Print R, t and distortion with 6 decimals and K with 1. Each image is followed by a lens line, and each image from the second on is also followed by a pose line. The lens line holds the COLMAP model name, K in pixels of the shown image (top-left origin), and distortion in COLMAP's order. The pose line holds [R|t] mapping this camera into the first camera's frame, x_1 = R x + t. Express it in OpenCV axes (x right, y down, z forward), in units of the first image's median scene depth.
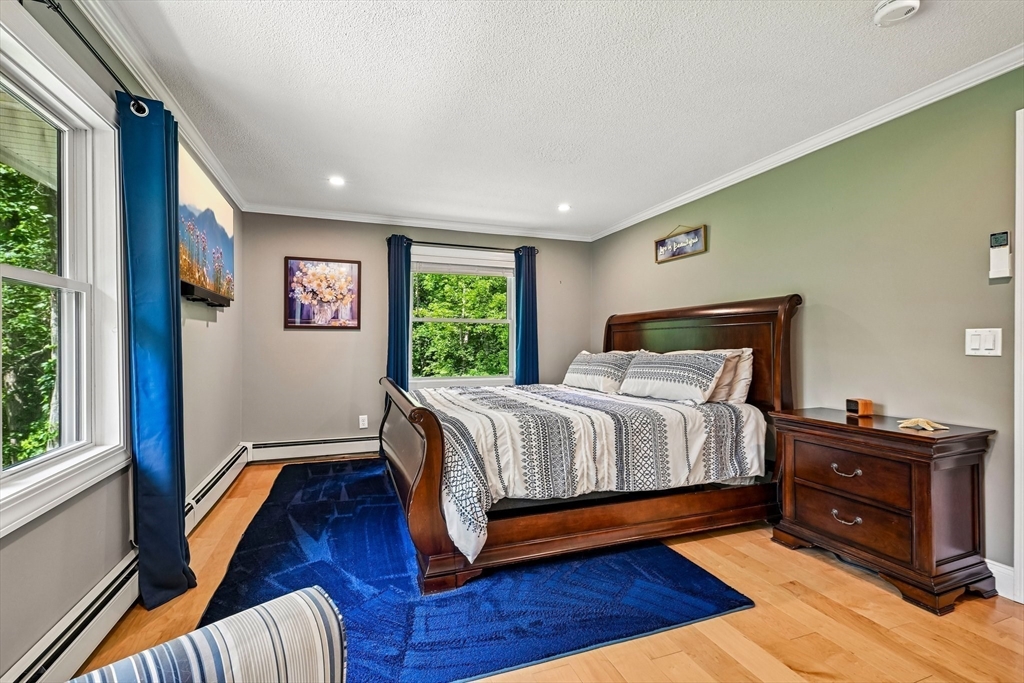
lens RADIAL K [[462.7, 0, 518.1], [0, 462.7, 345.1], [0, 0, 1]] dist [0.024344, 0.000324]
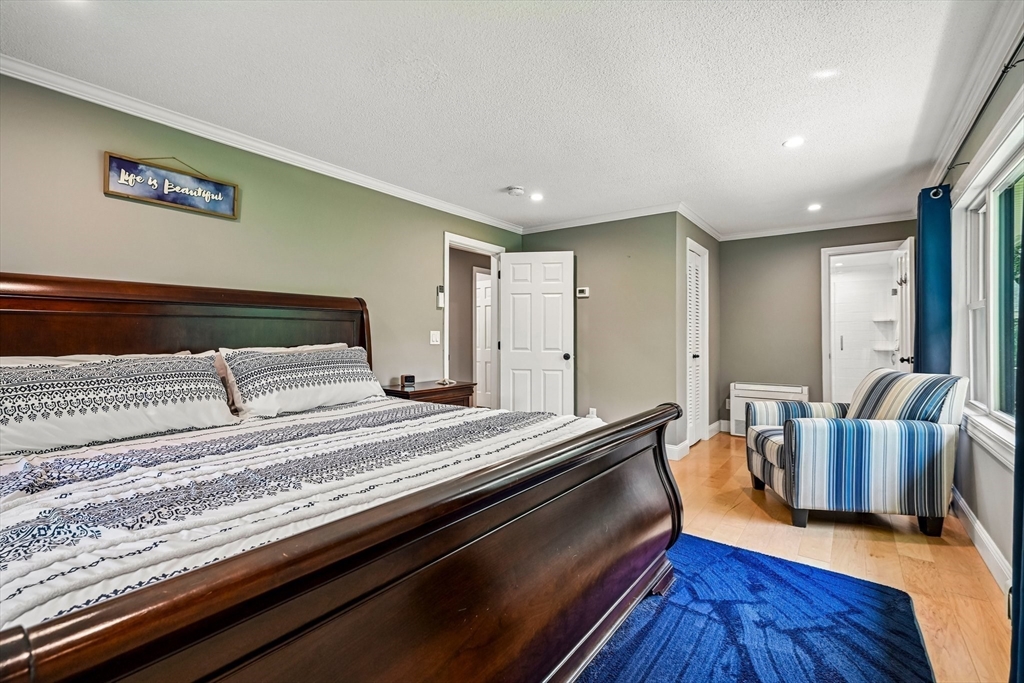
lens RADIAL K [[462.7, 0, 510.6], [0, 462.7, 340.9], [0, 0, 1]] dist [0.024344, 0.000324]
pose [[-0.540078, -0.000624, 0.841615, -0.353105], [0.008898, 0.999940, 0.006451, -0.001096], [-0.841568, 0.010973, -0.540040, 0.740632]]
